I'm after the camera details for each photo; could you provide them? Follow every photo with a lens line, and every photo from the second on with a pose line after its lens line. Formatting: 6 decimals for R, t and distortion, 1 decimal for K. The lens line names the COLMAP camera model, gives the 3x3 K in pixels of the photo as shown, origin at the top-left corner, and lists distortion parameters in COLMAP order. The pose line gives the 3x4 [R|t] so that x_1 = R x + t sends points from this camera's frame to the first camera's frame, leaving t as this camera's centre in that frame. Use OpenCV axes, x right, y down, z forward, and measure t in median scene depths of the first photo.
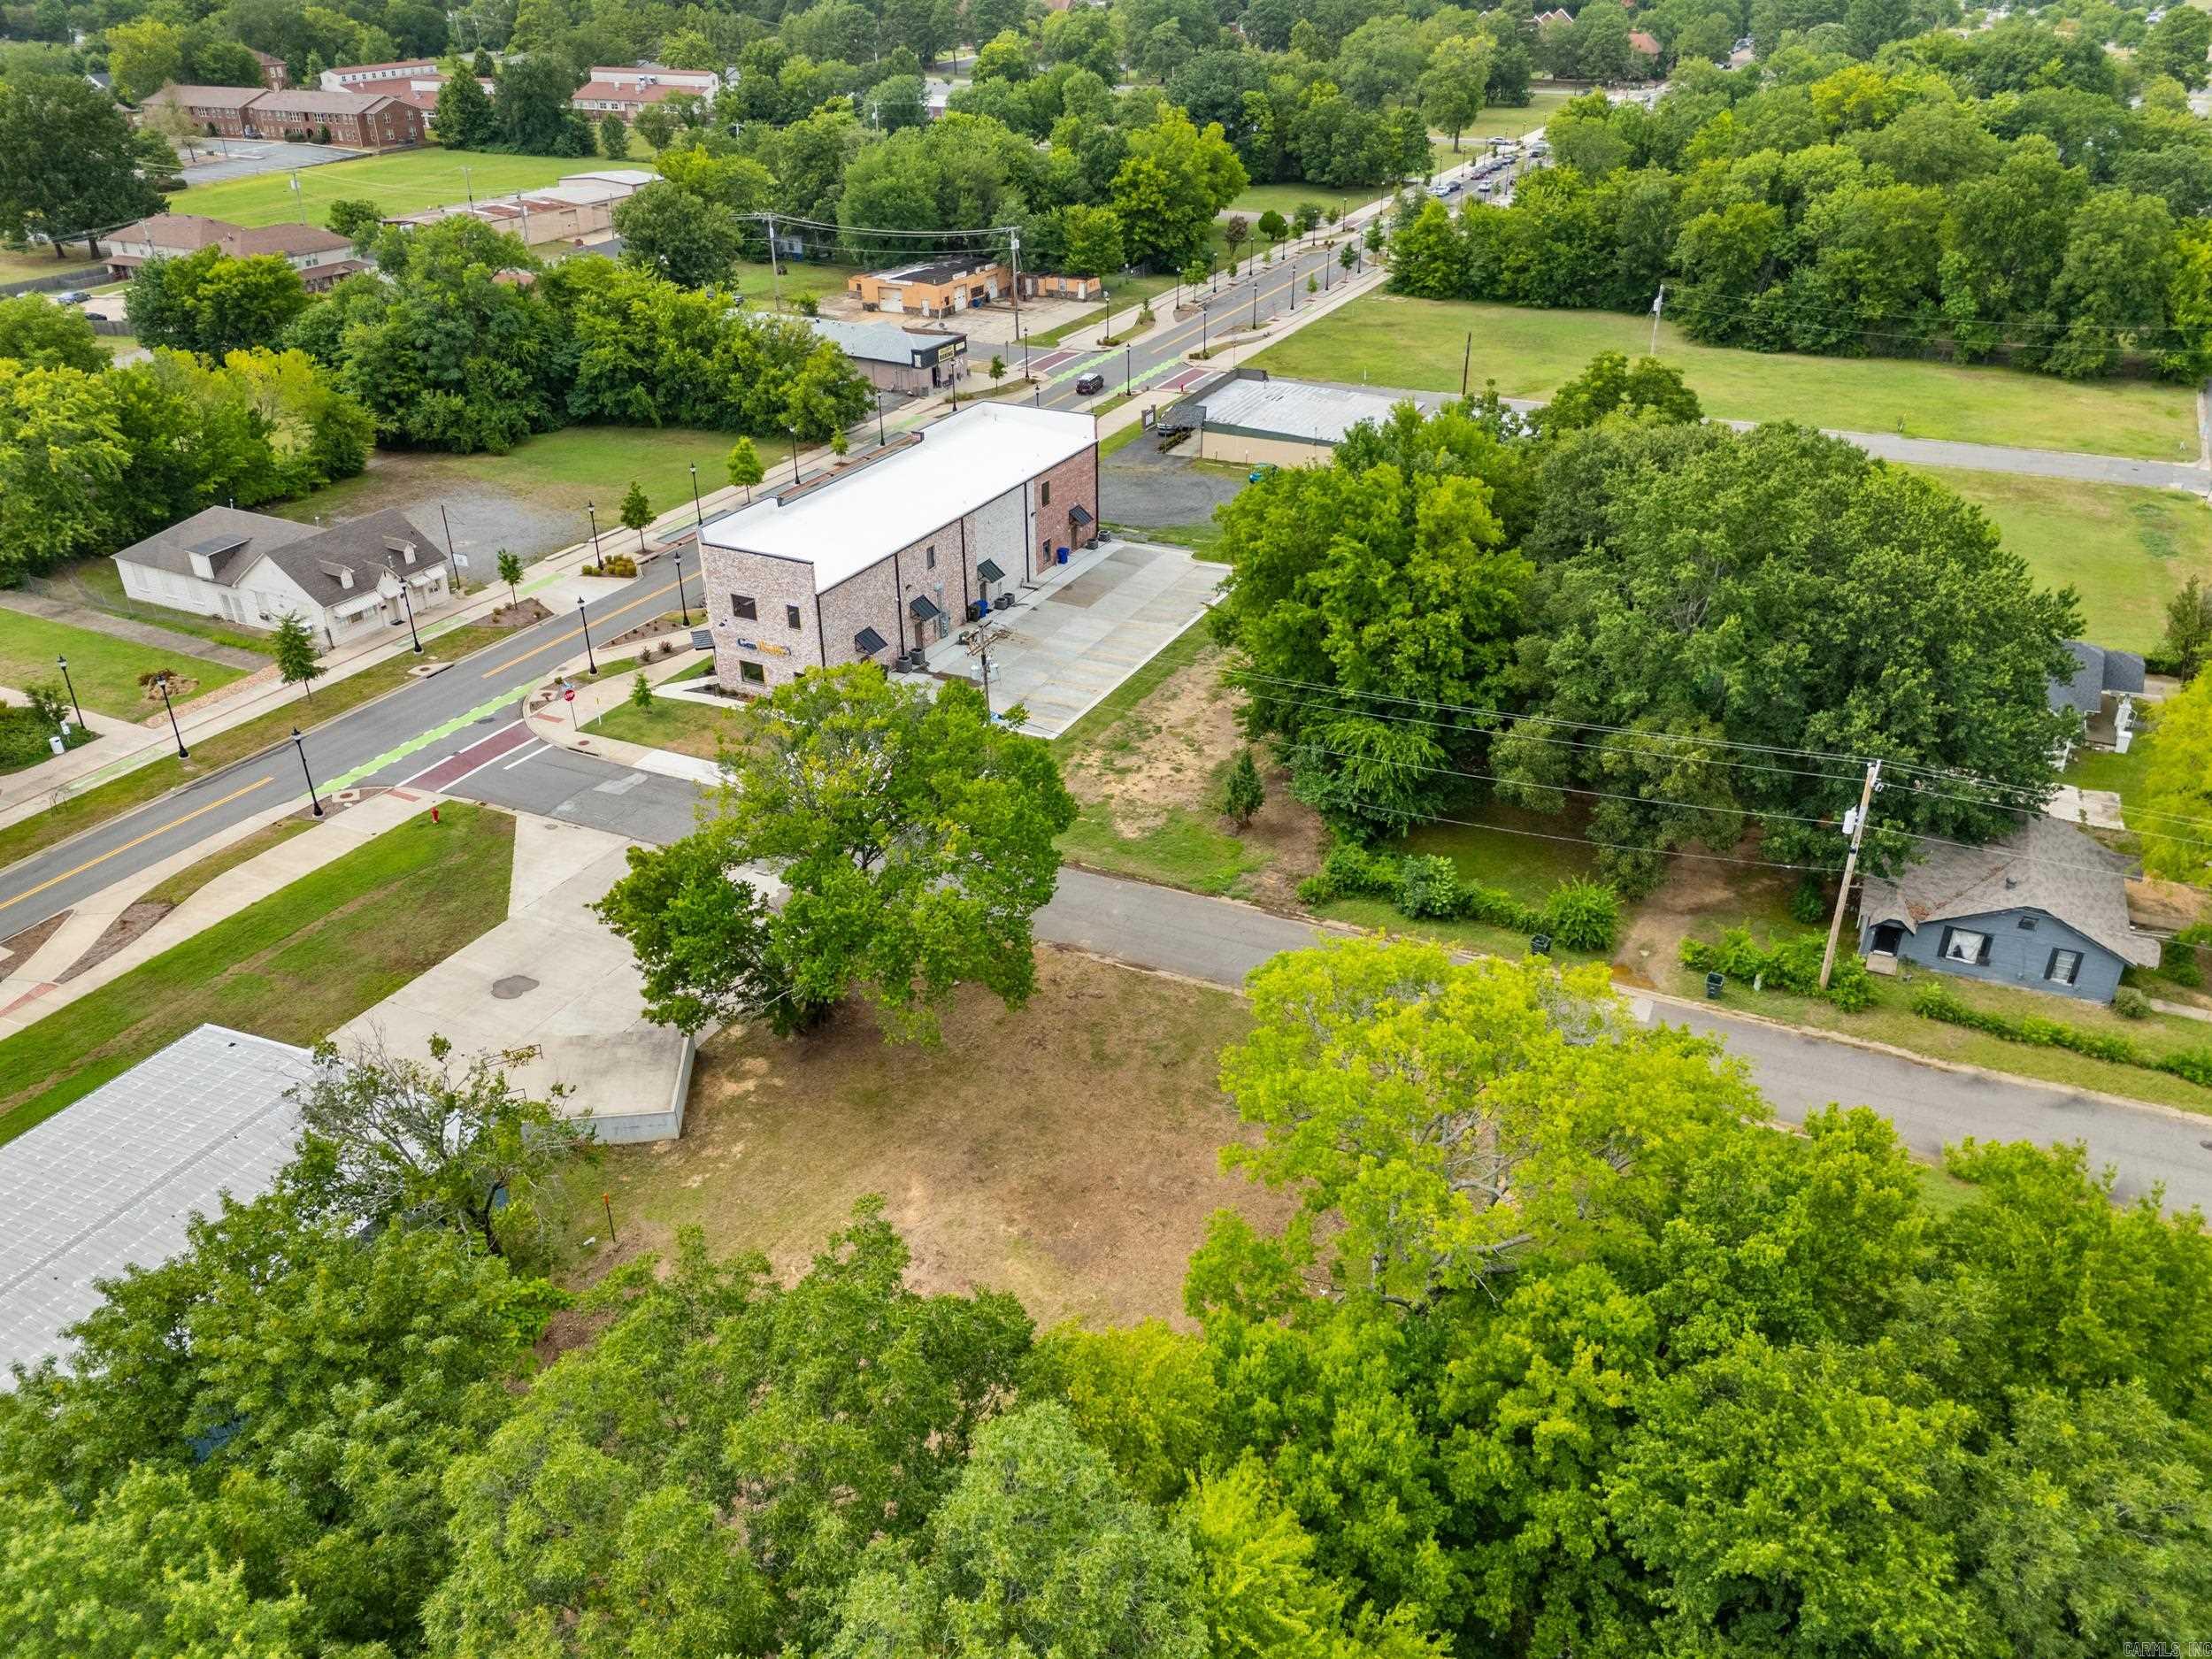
lens RADIAL K [[1643.5, 0, 1106.0], [0, 1643.5, 829.5], [0, 0, 1]] dist [0.076725, -0.078063]
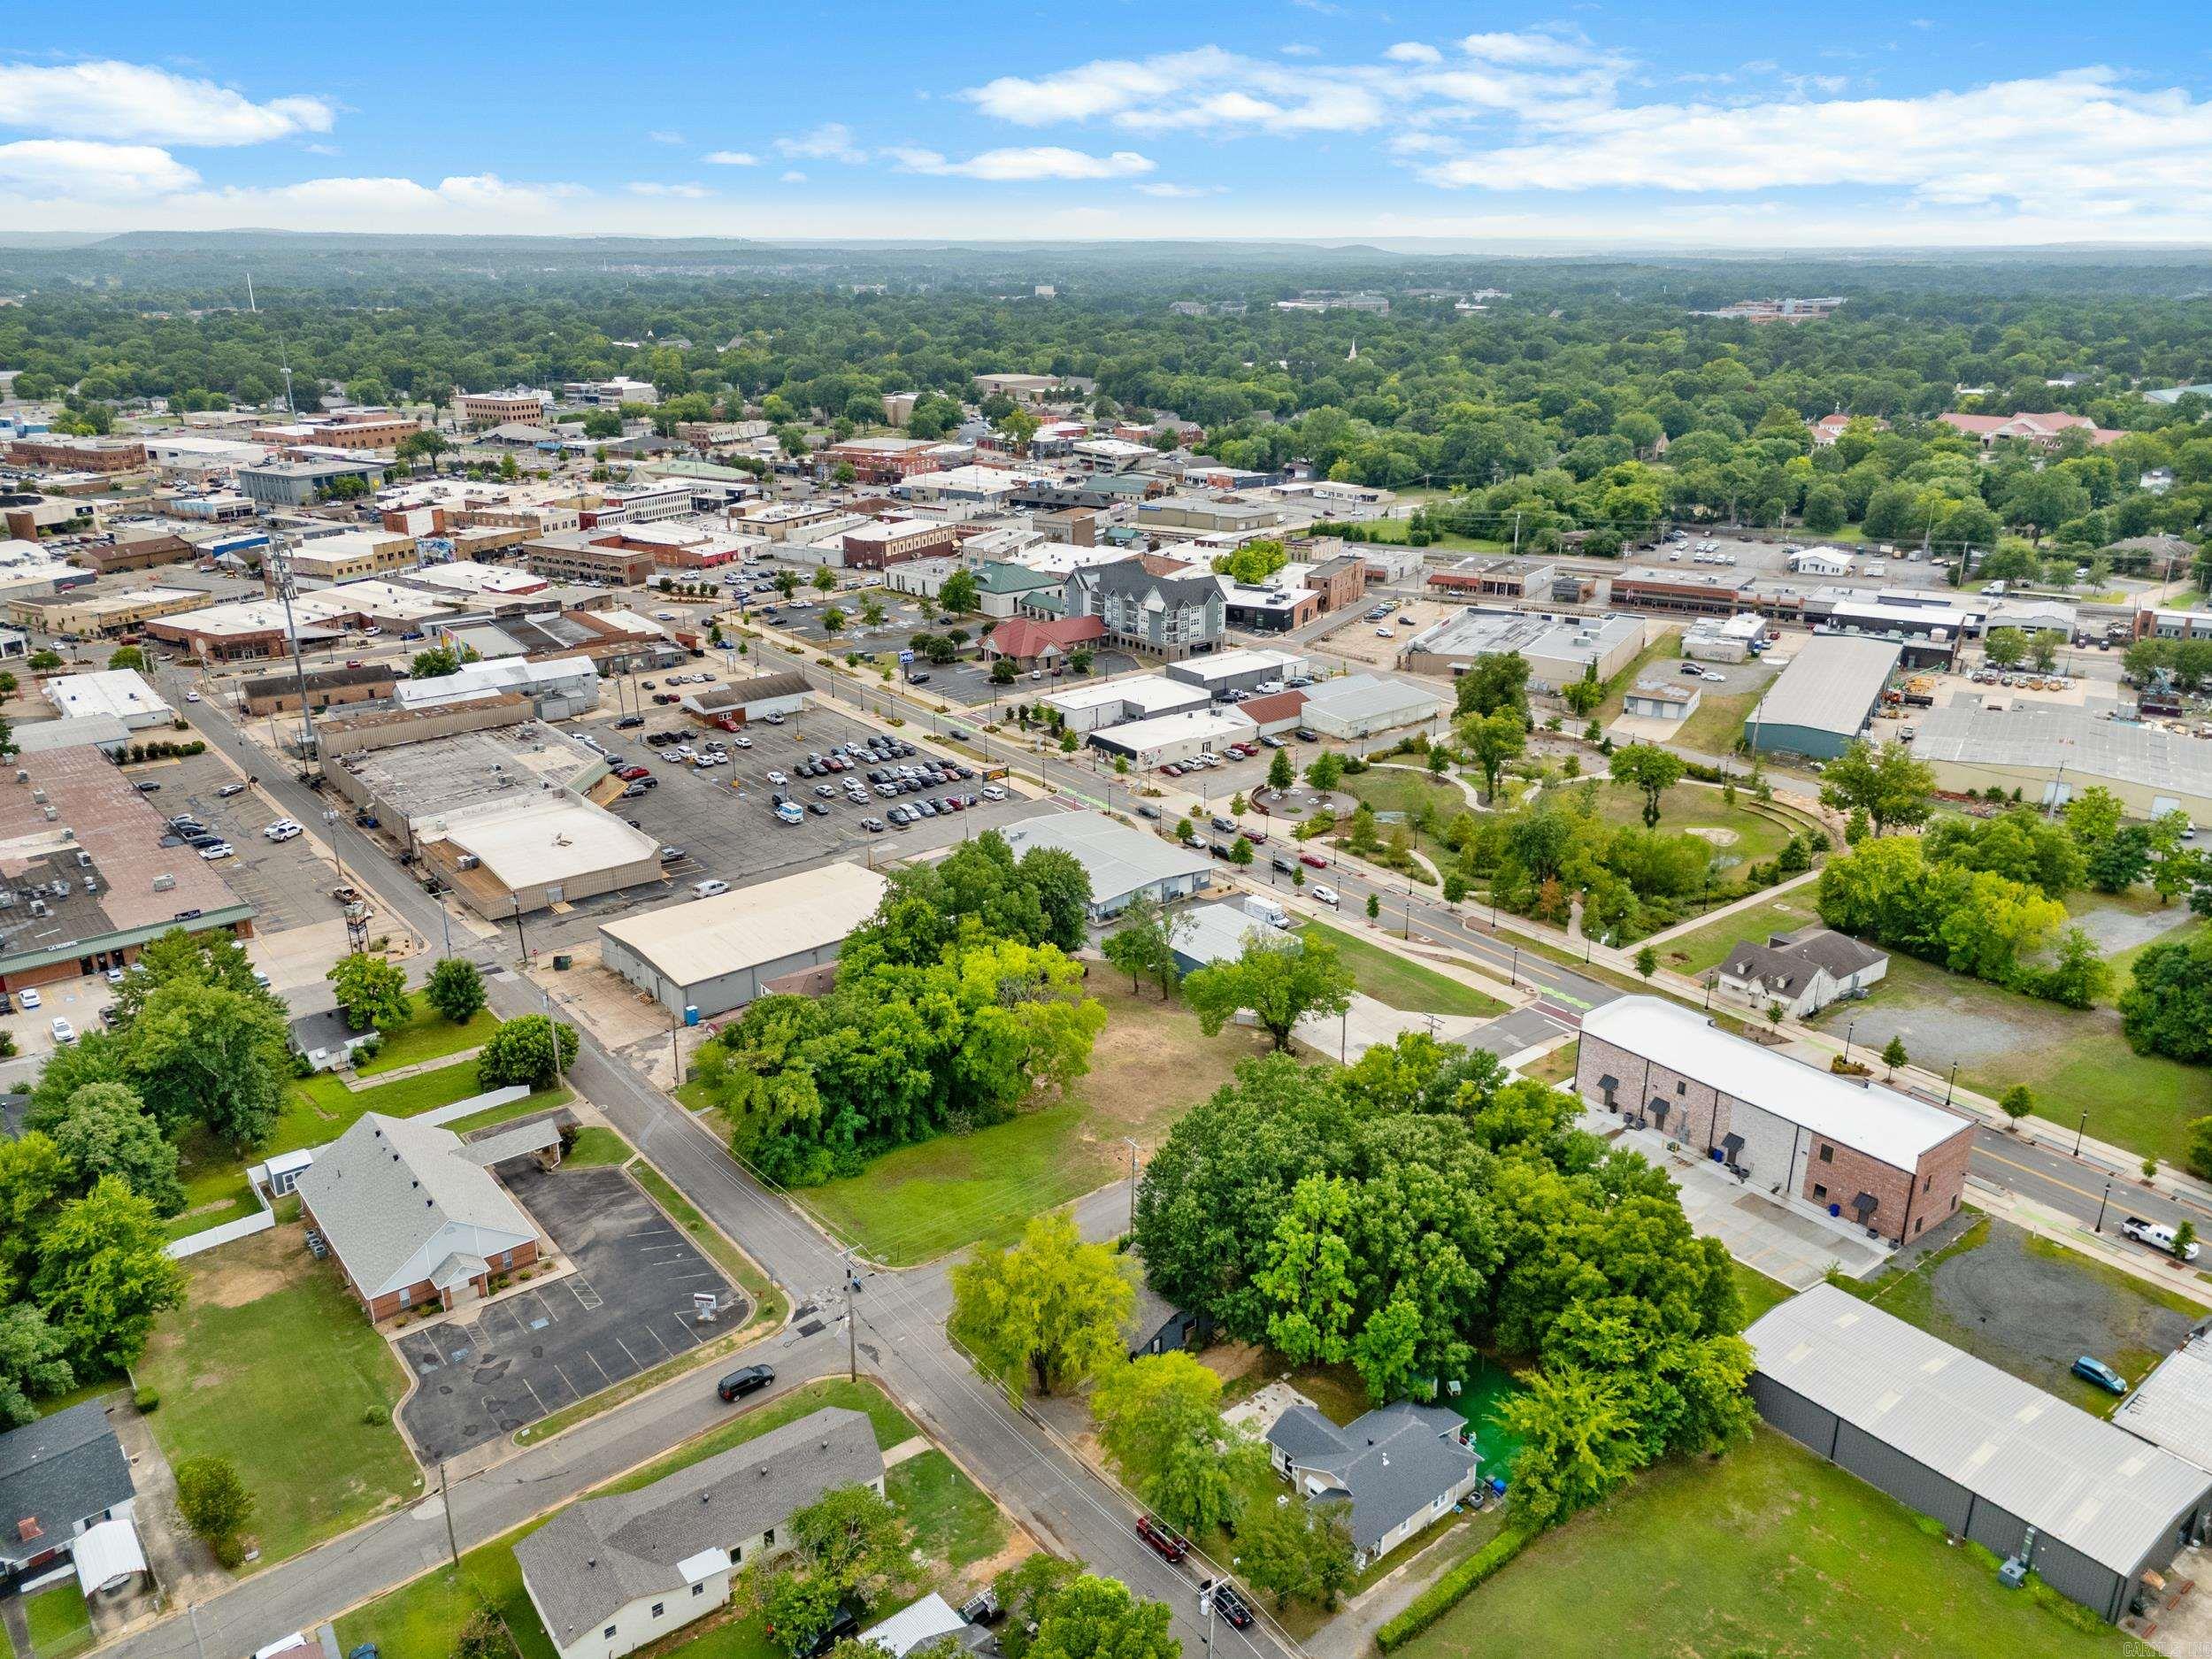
lens RADIAL K [[1643.5, 0, 1106.0], [0, 1643.5, 829.5], [0, 0, 1]] dist [0.076725, -0.078063]
pose [[-0.431531, 0.309413, -0.847375, 1.223532], [-0.431796, 0.753894, 0.495173, -0.787937], [0.792044, 0.579576, -0.191726, 0.638717]]
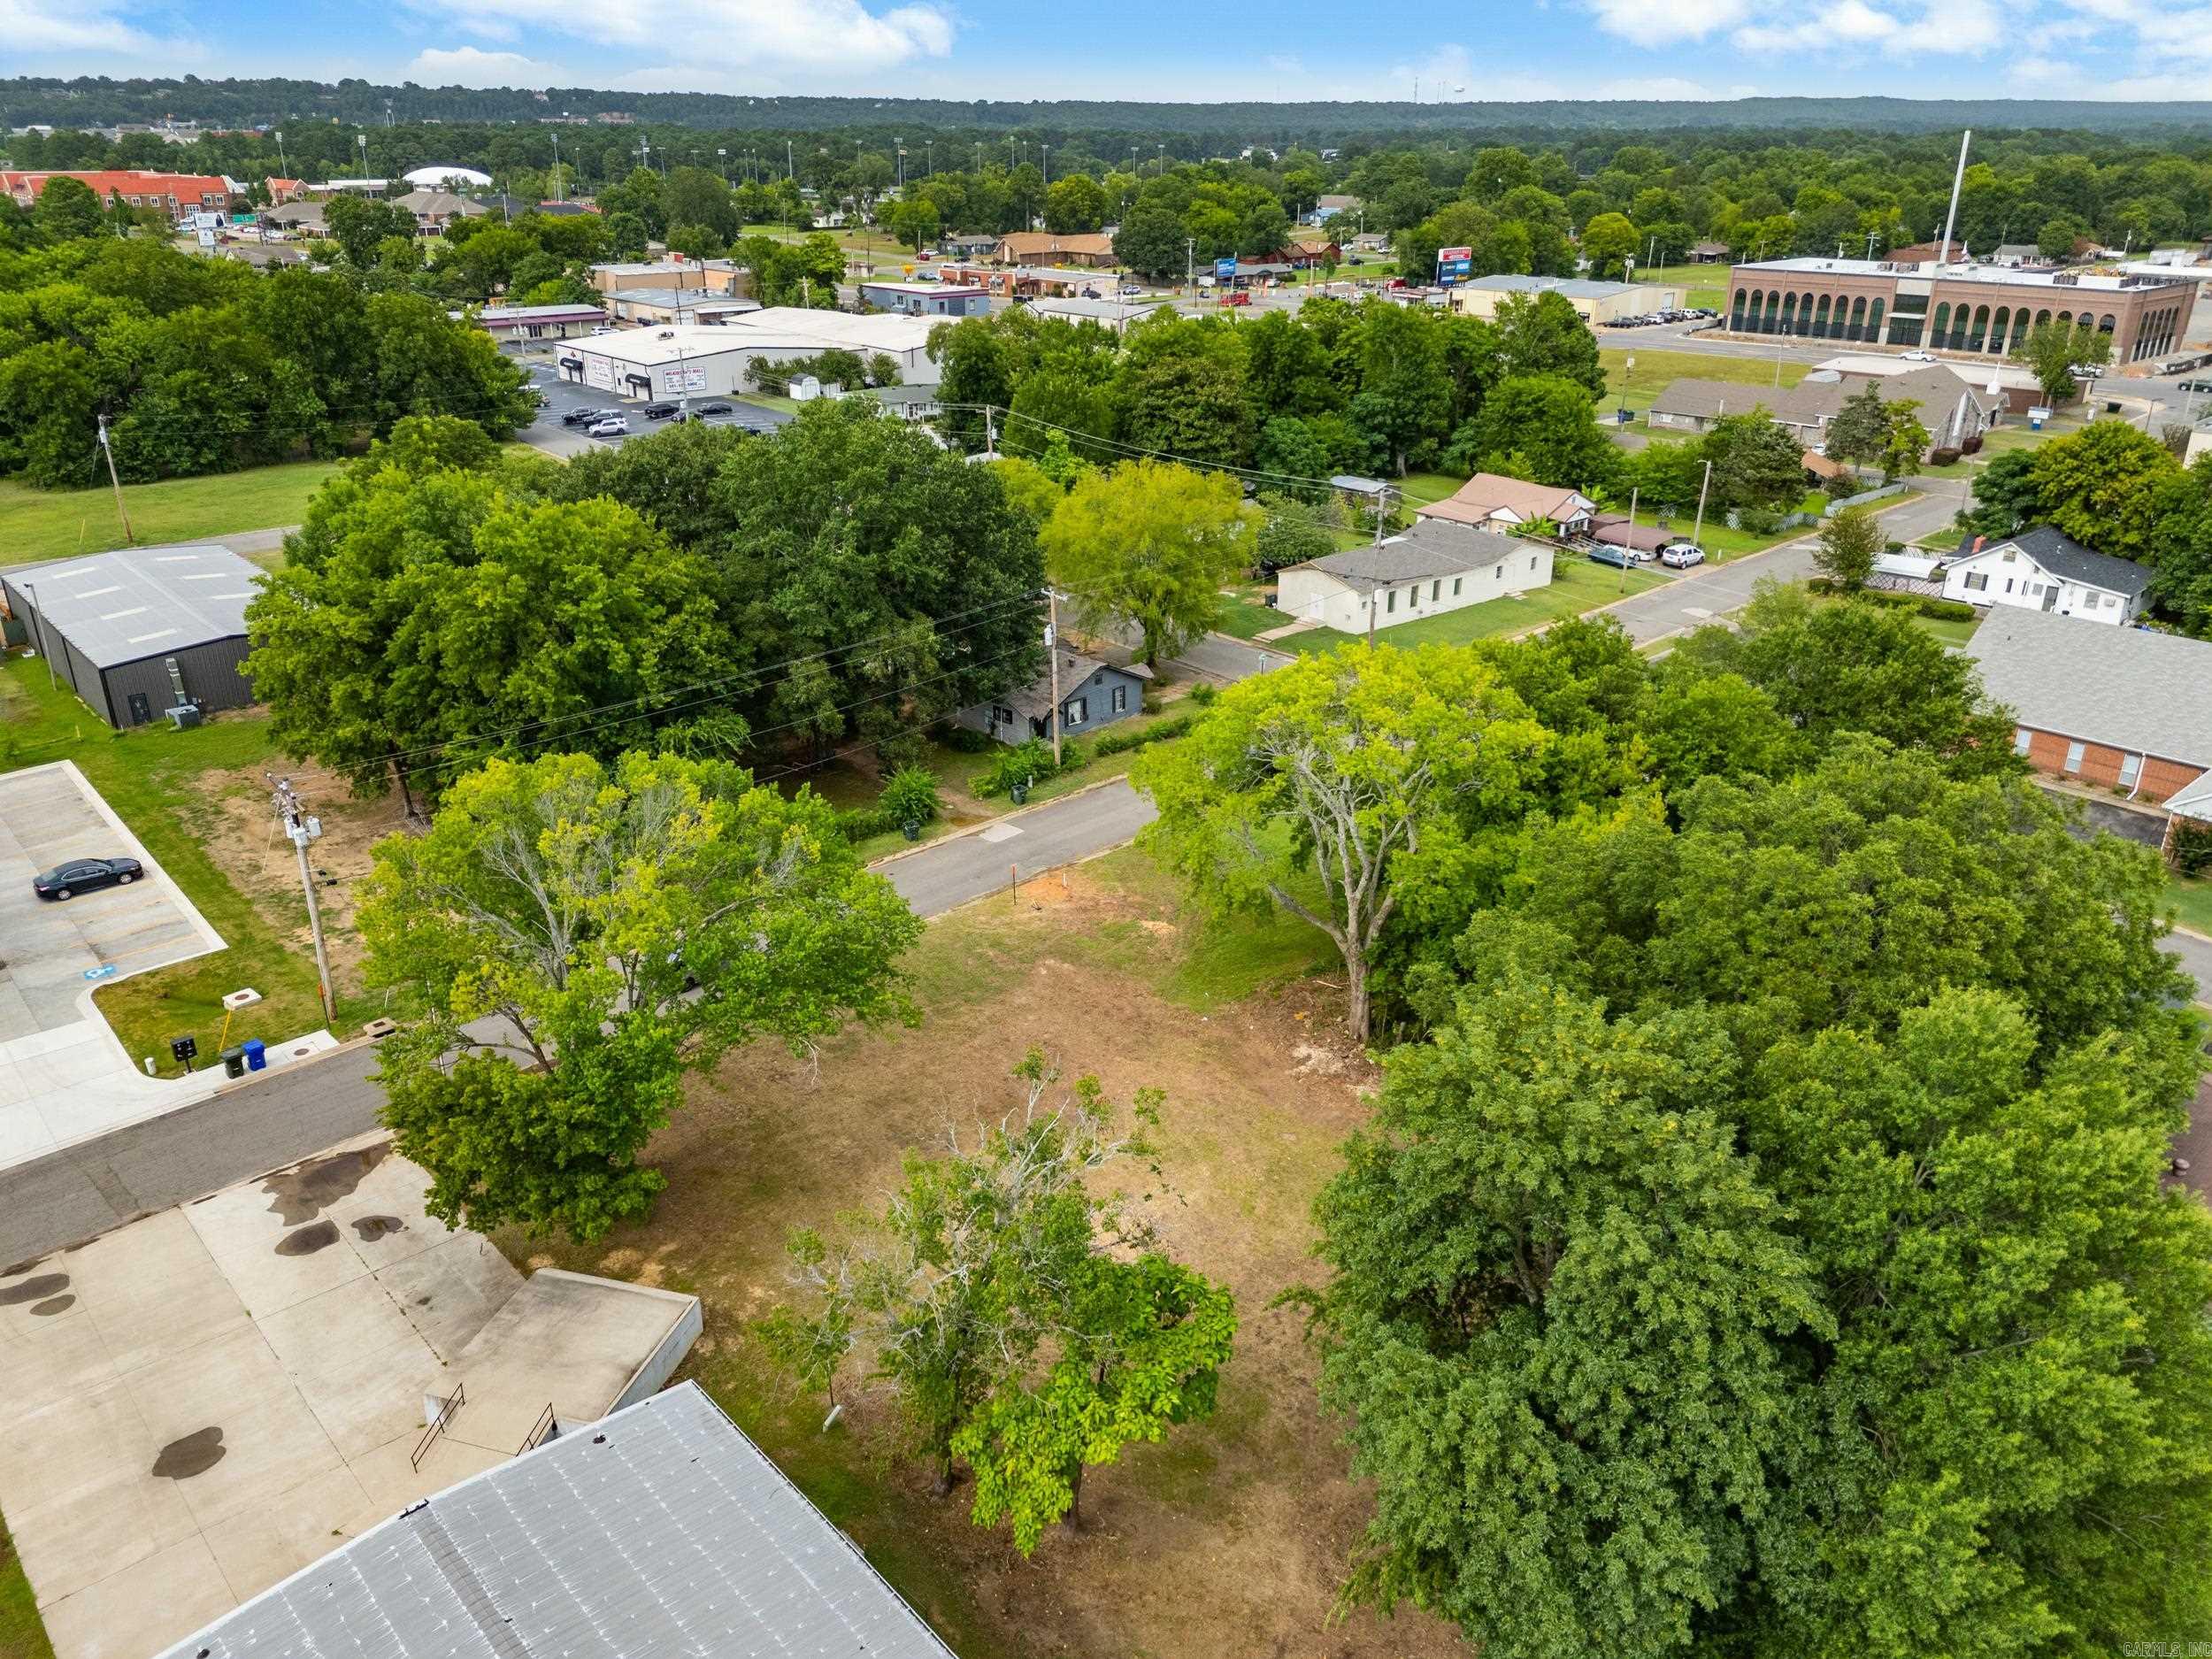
lens RADIAL K [[1611.1, 0, 1106.4], [0, 1611.1, 849.7], [0, 0, 1]] dist [0.068768, -0.066243]
pose [[0.375043, -0.372114, 0.849043, -0.418203], [0.443049, 0.876471, 0.188429, -0.045447], [-0.814279, 0.305499, 0.493580, 0.201724]]
